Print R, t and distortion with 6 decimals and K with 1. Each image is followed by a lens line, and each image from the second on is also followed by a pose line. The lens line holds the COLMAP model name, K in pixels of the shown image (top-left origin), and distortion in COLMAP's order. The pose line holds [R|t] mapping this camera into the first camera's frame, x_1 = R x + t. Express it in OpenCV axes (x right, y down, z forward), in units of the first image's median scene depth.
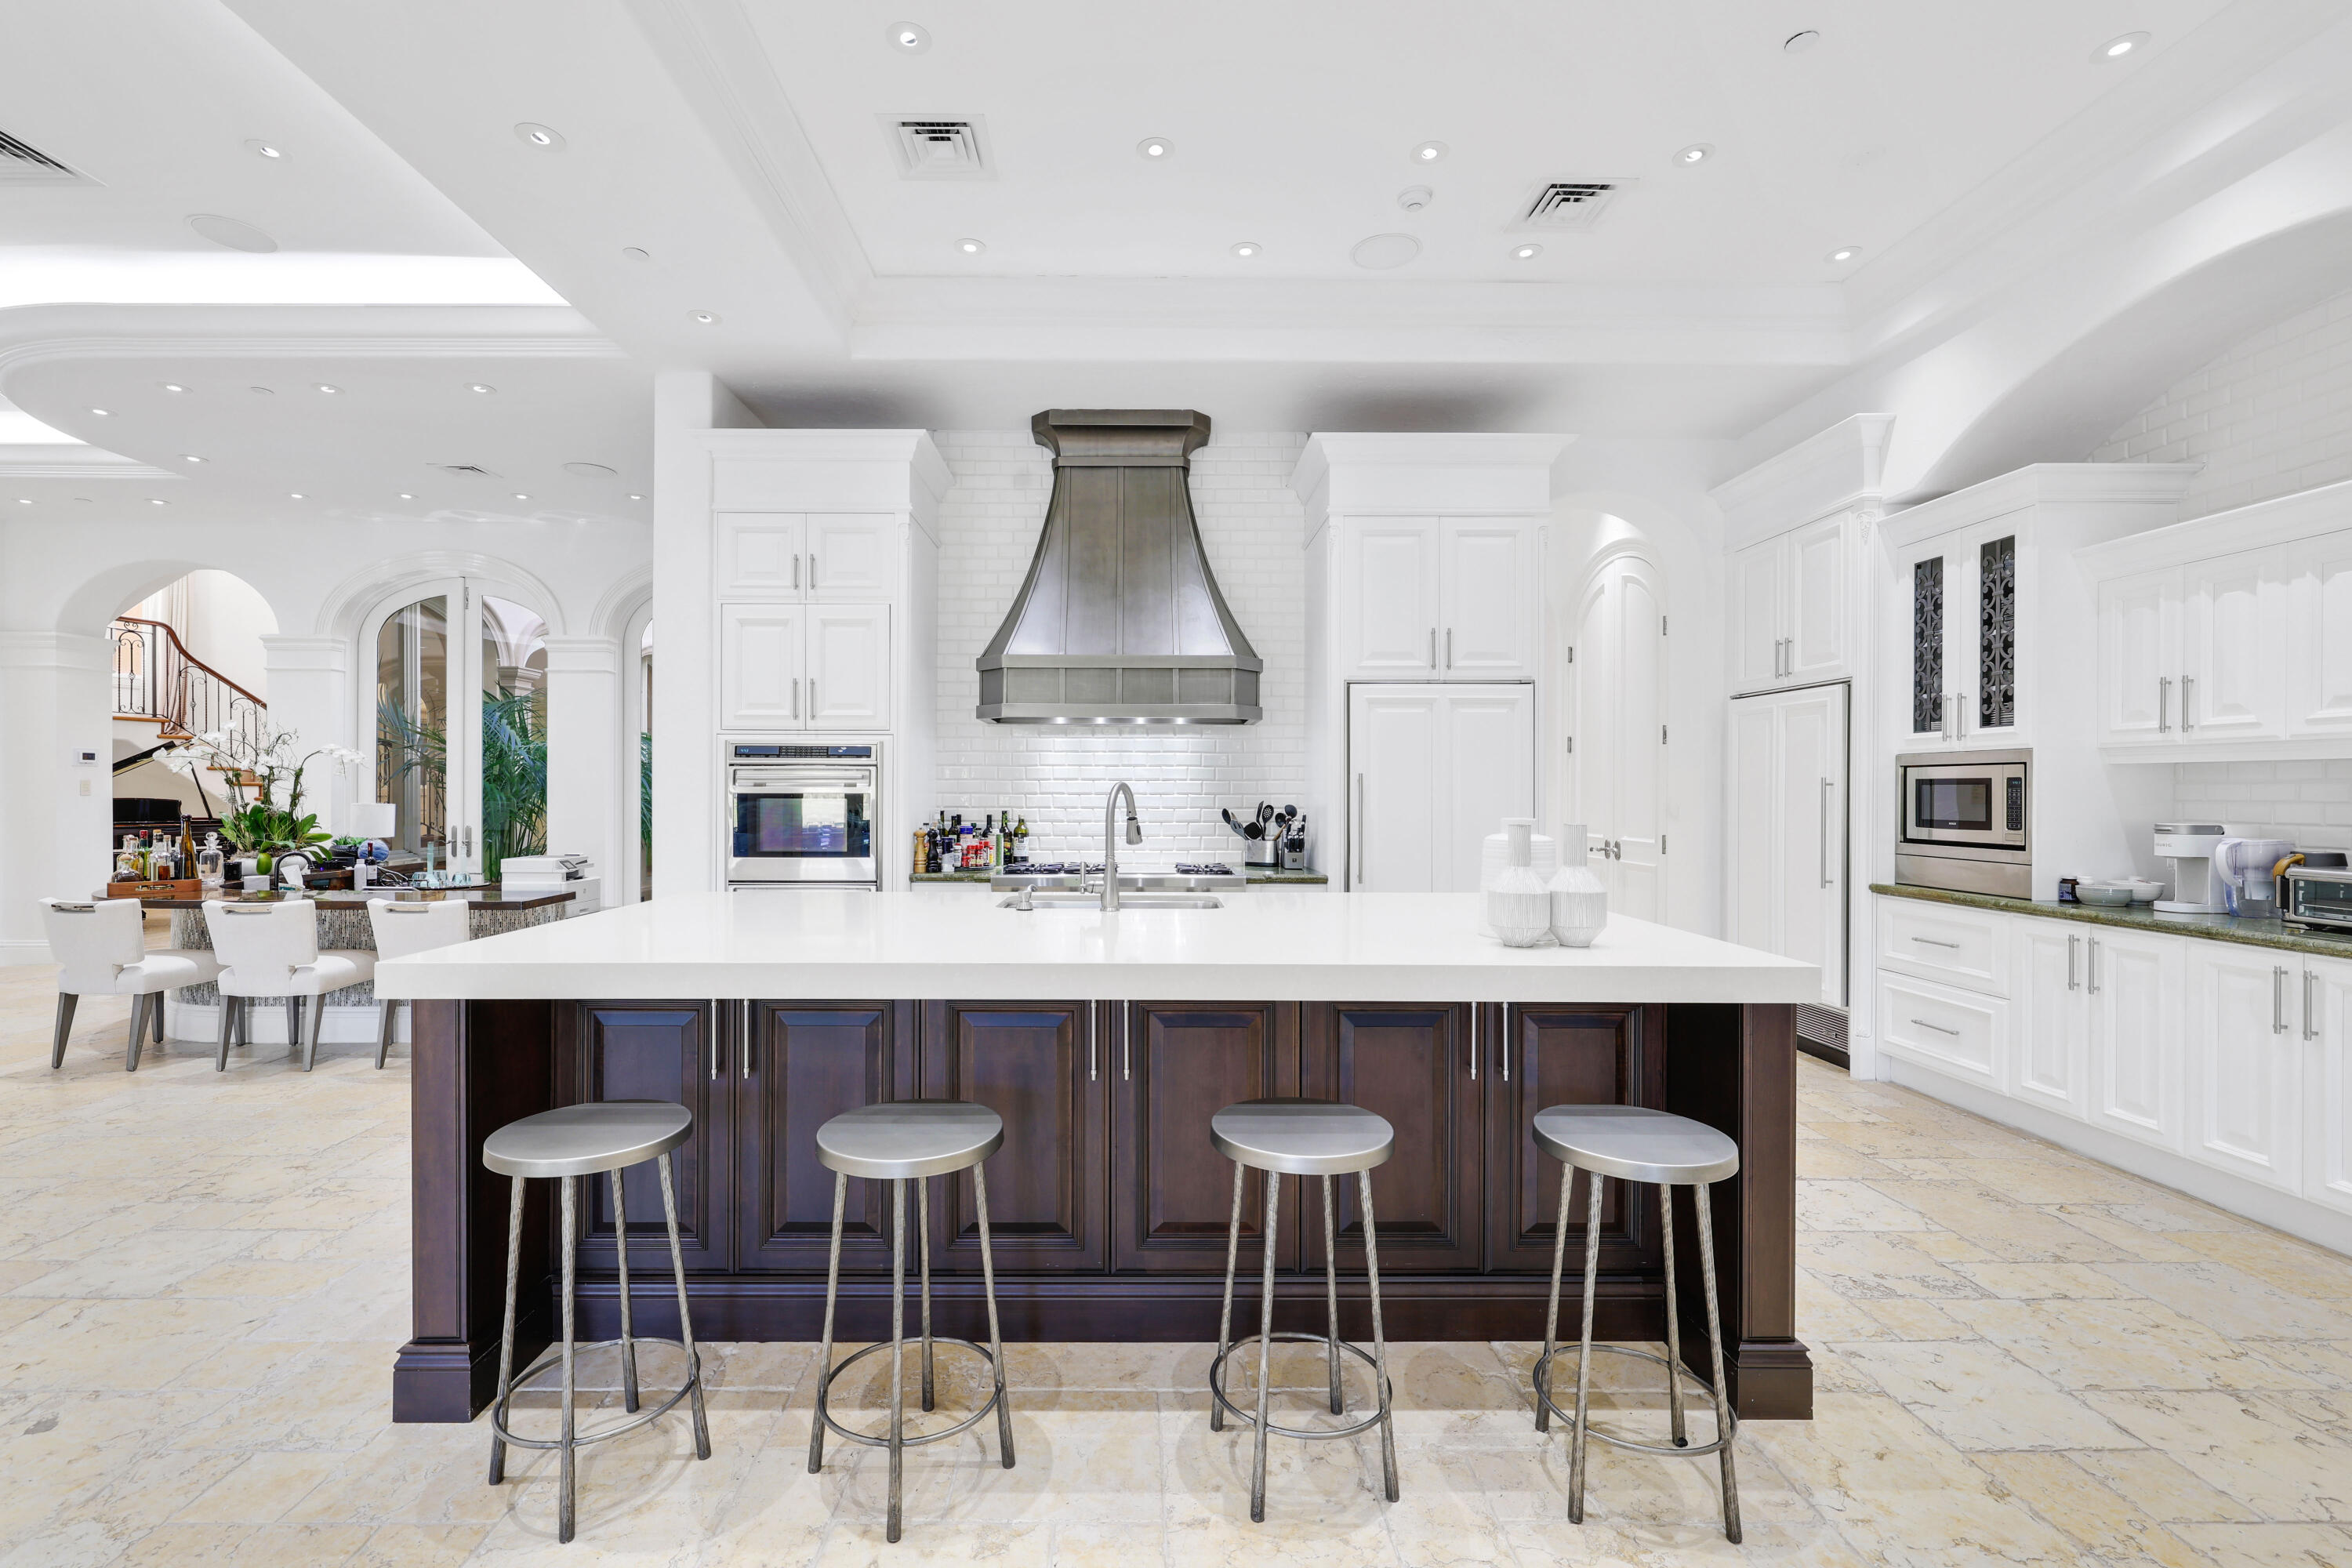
lens RADIAL K [[1004.2, 0, 1141.4], [0, 1004.2, 790.2], [0, 0, 1]] dist [-0.000825, -0.000131]
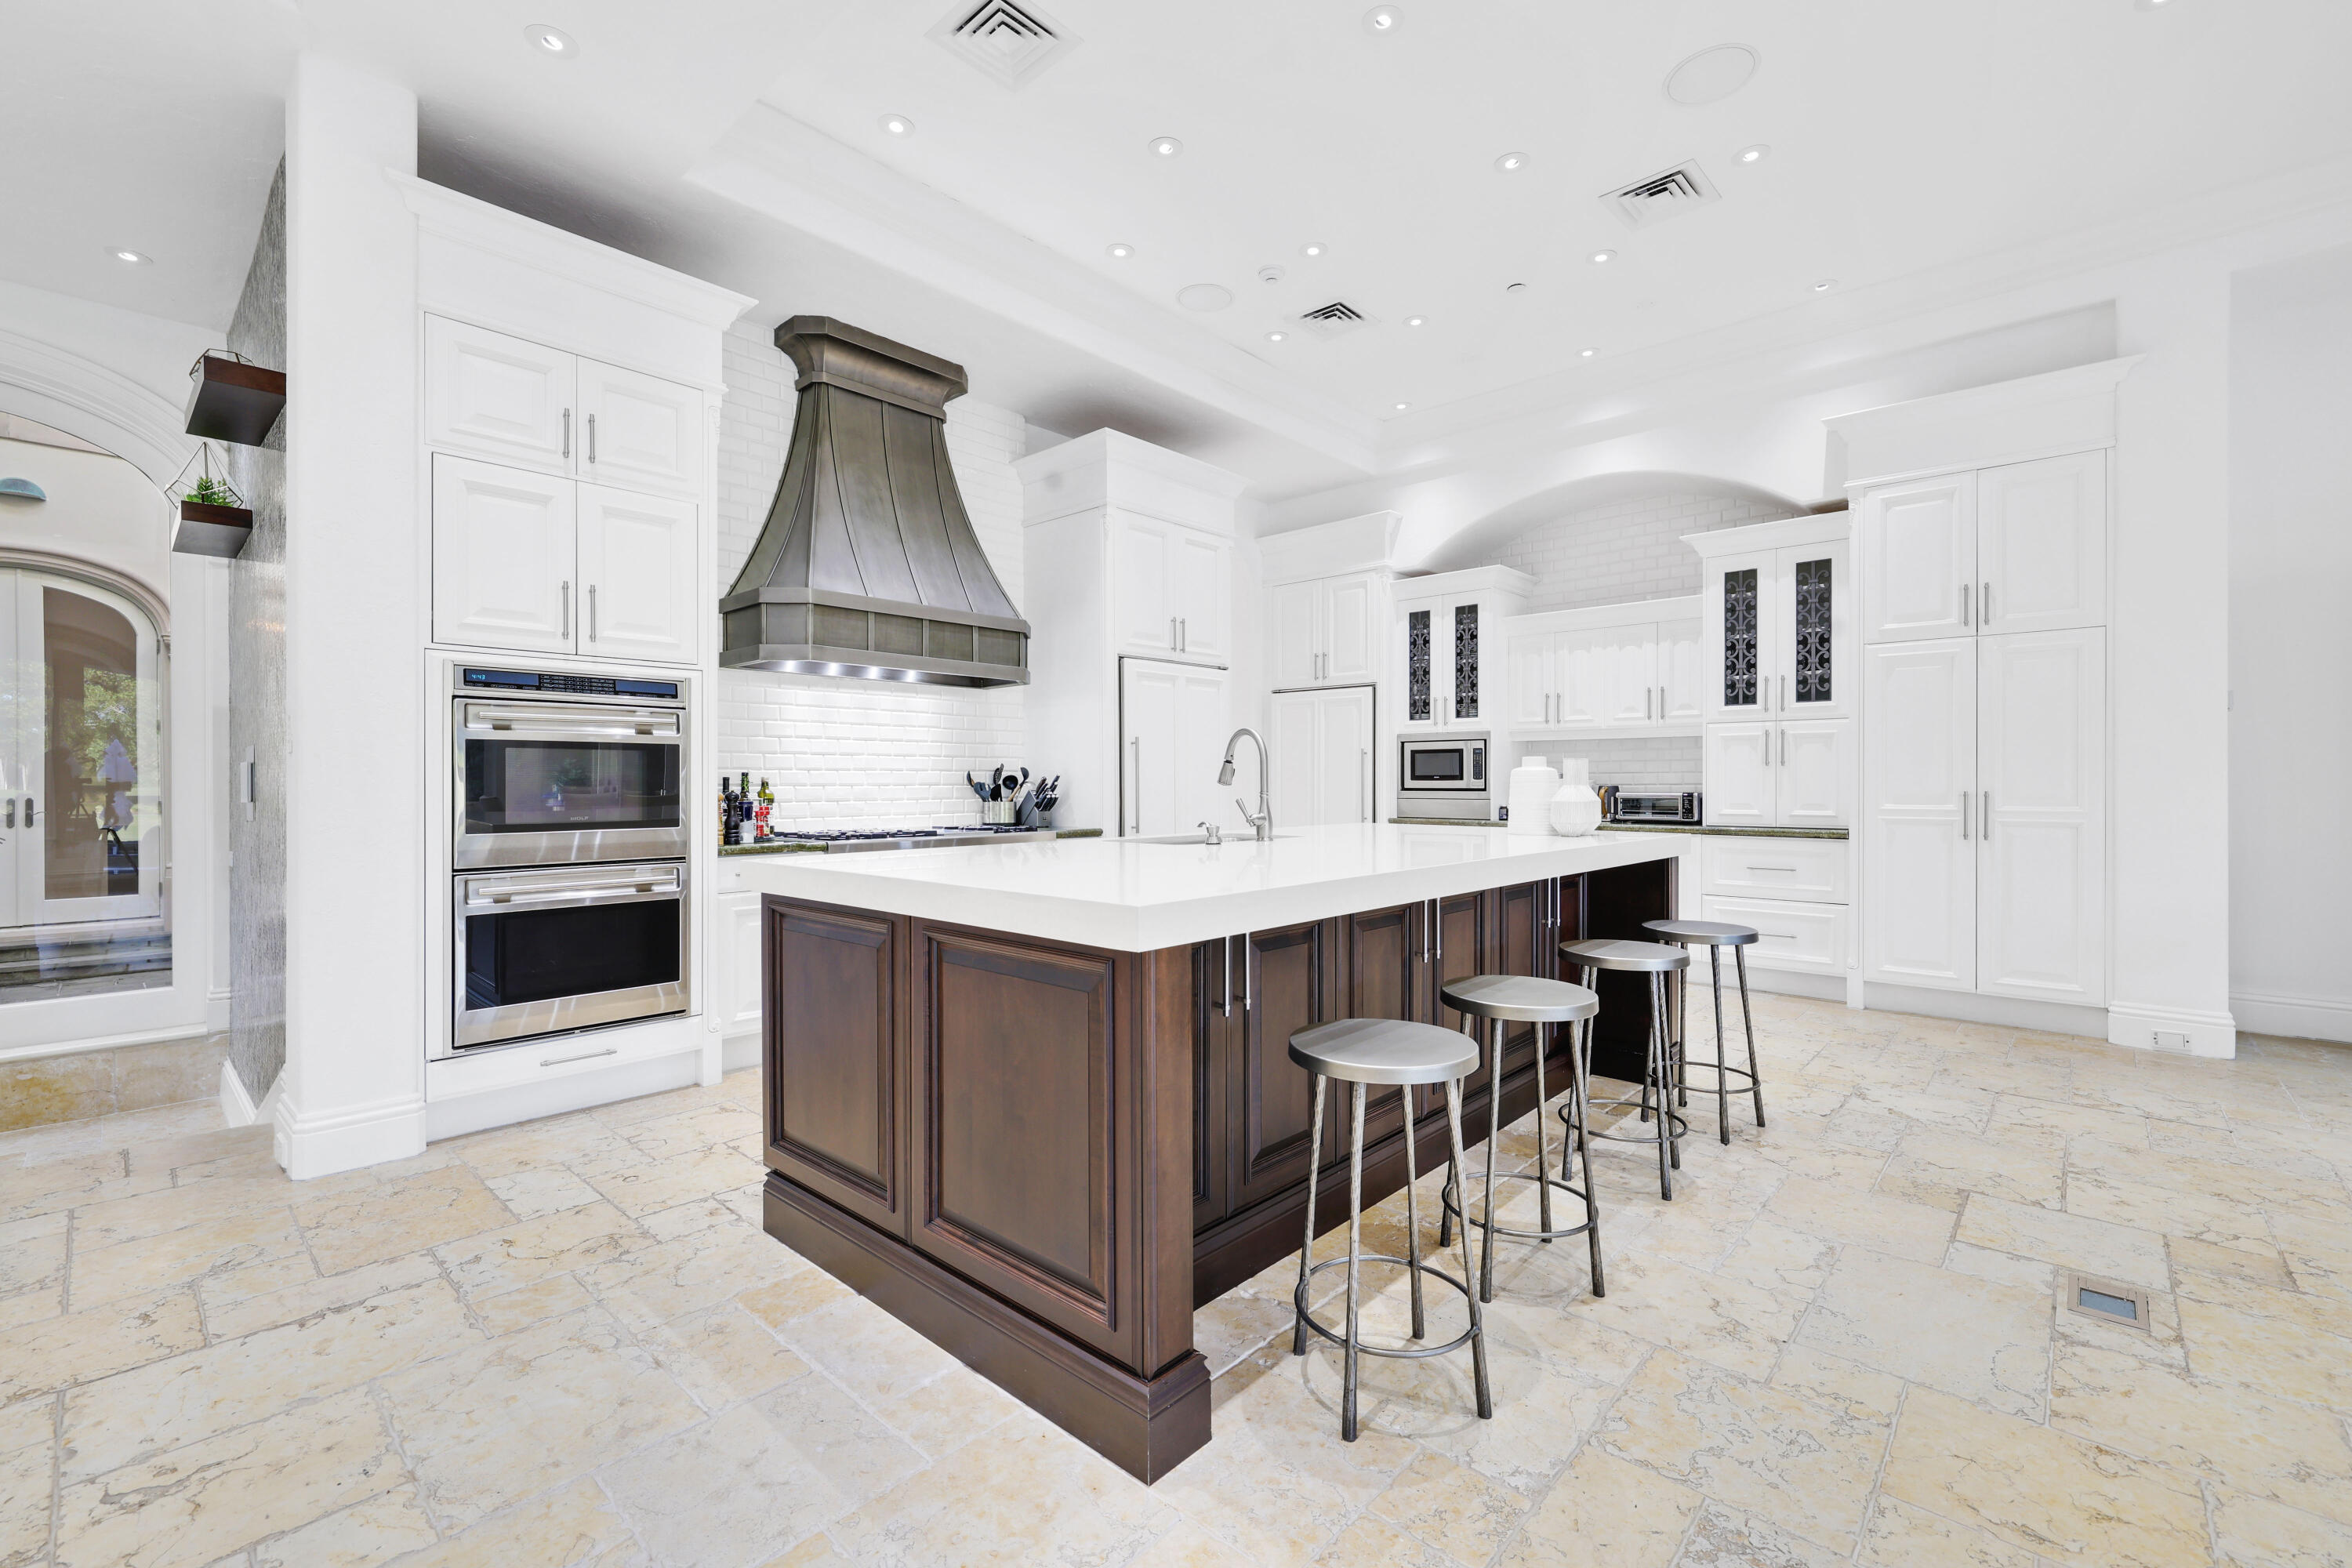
lens RADIAL K [[987.5, 0, 1176.0], [0, 987.5, 784.0], [0, 0, 1]] dist [0.000968, 0.000177]
pose [[0.681388, -0.005036, 0.731905, -0.582677], [0.003979, 0.999987, 0.003177, 0.034078], [-0.731911, 0.000748, 0.681400, 0.204607]]
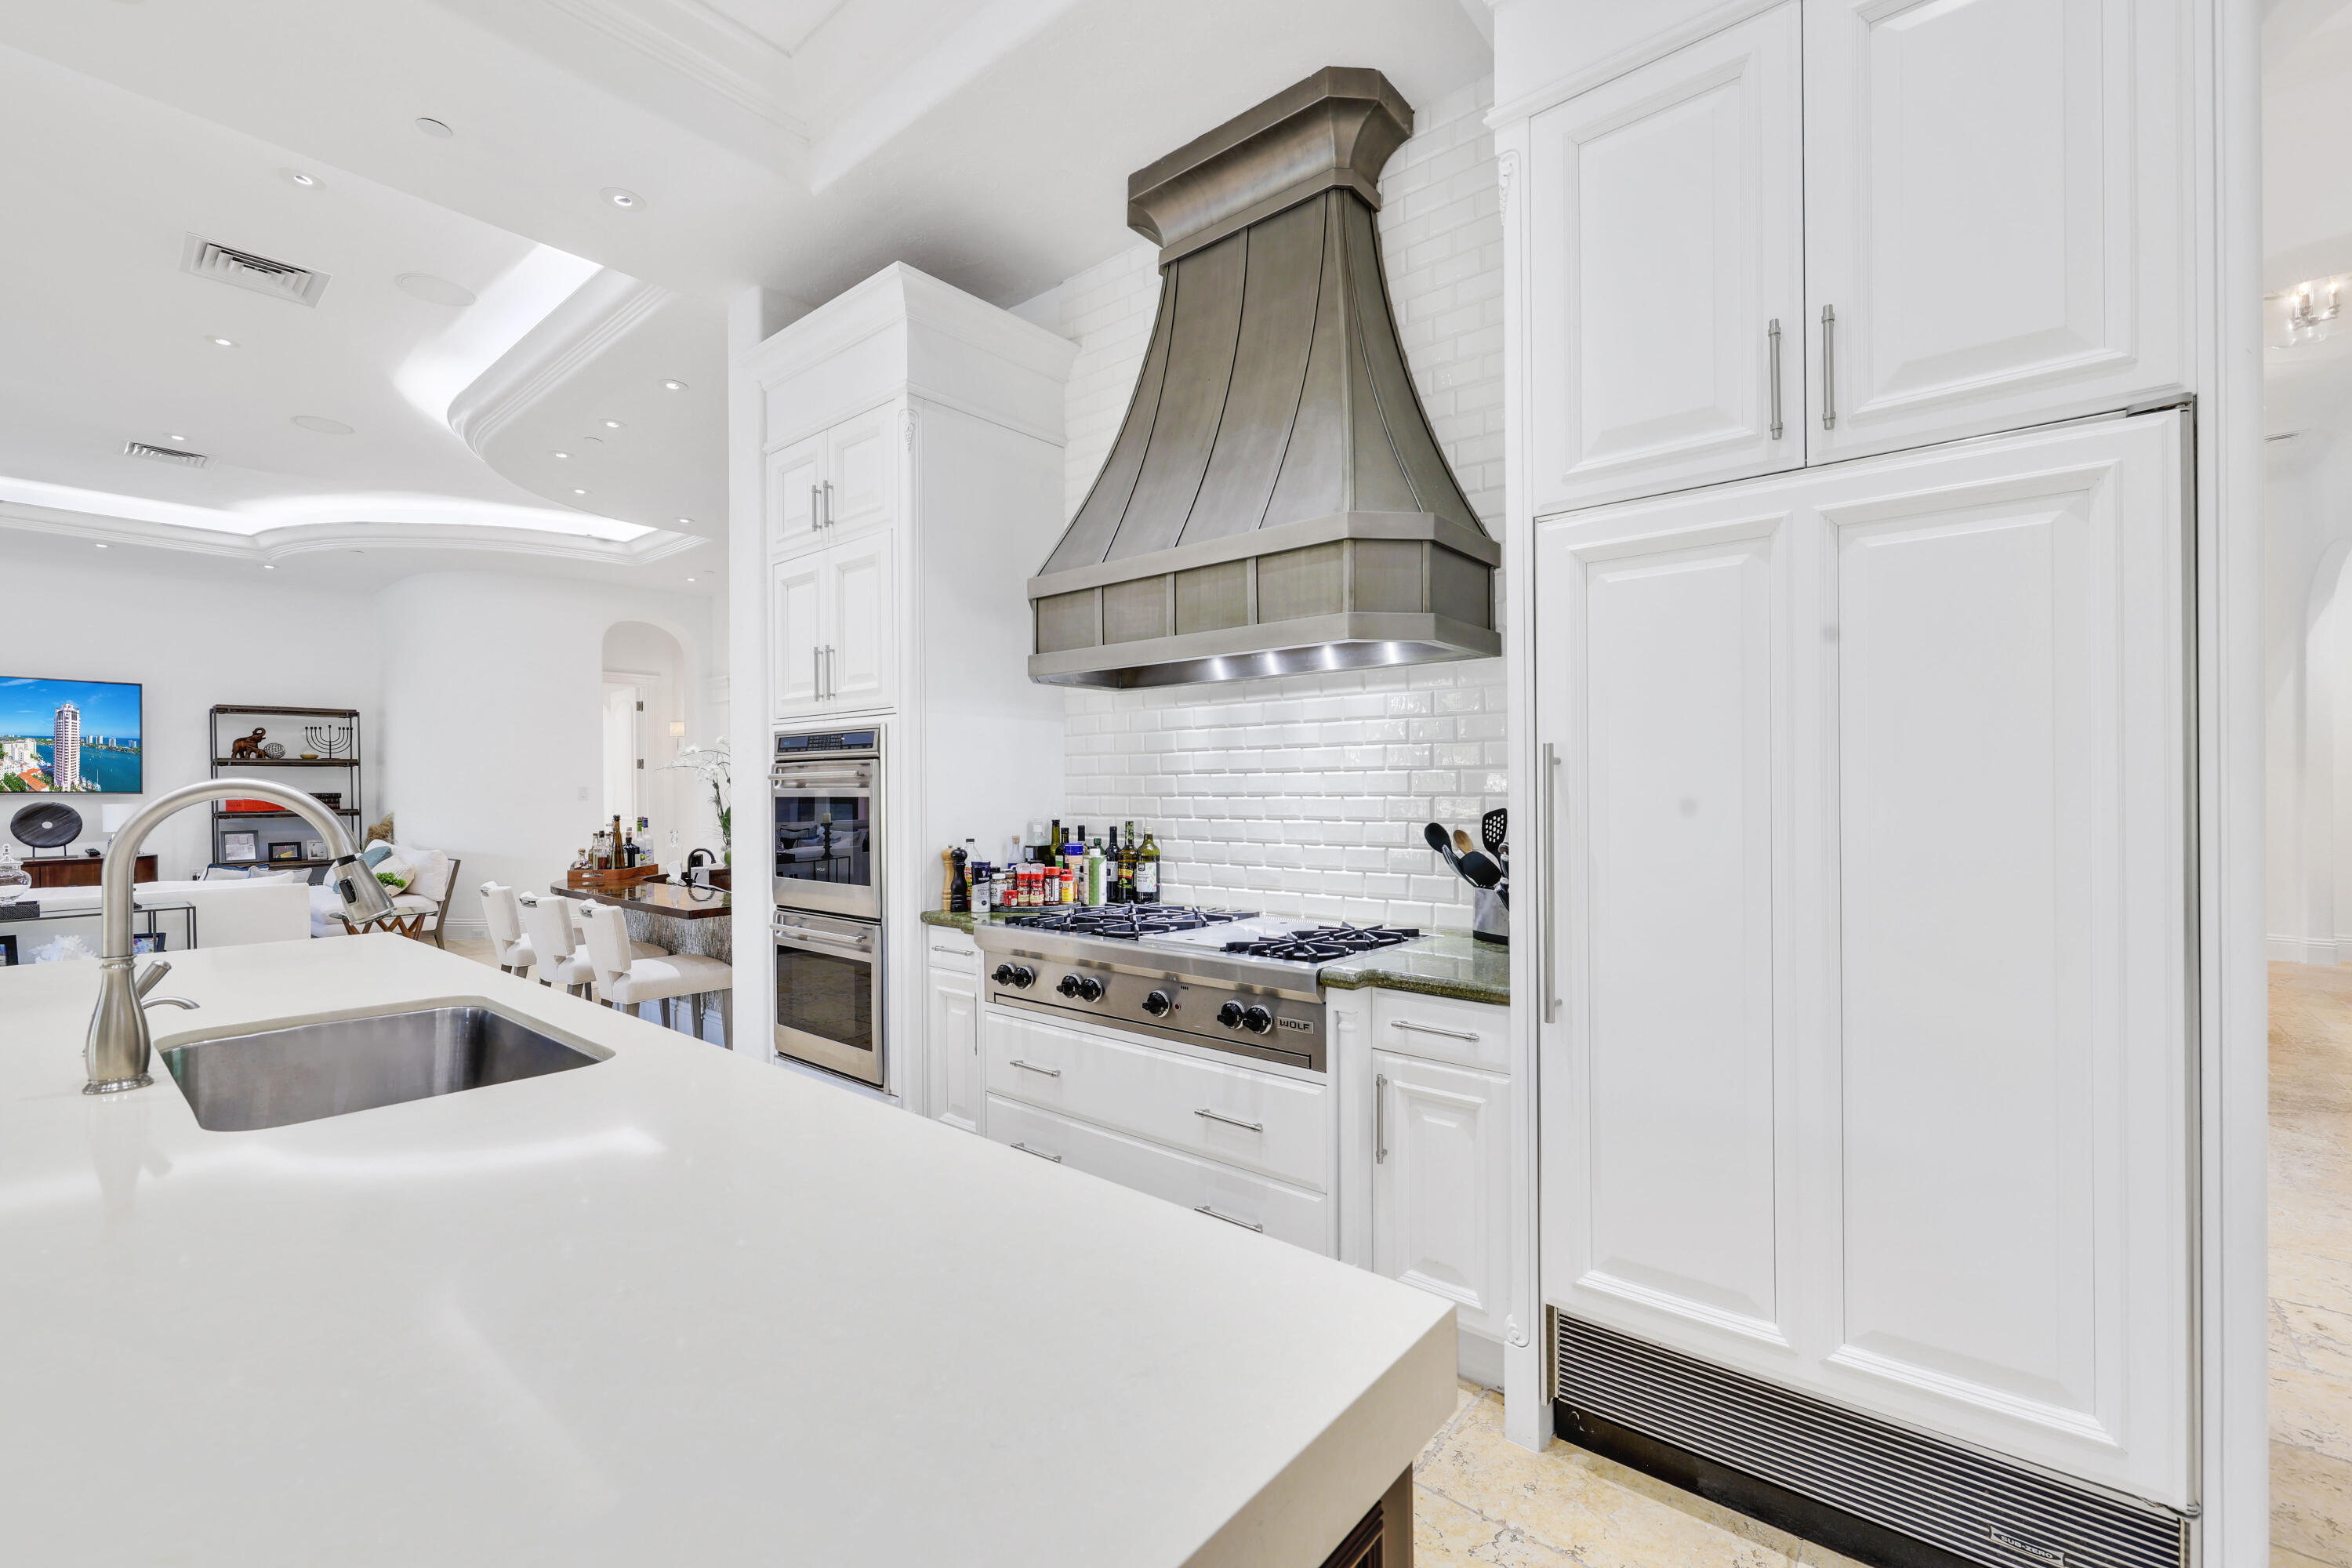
lens RADIAL K [[987.5, 0, 1176.0], [0, 987.5, 784.0], [0, 0, 1]] dist [0.000968, 0.000177]
pose [[0.764072, -0.011053, -0.645037, 0.360898], [0.010057, 0.999936, -0.005221, 0.000035], [0.645053, -0.002498, 0.764134, 0.616818]]
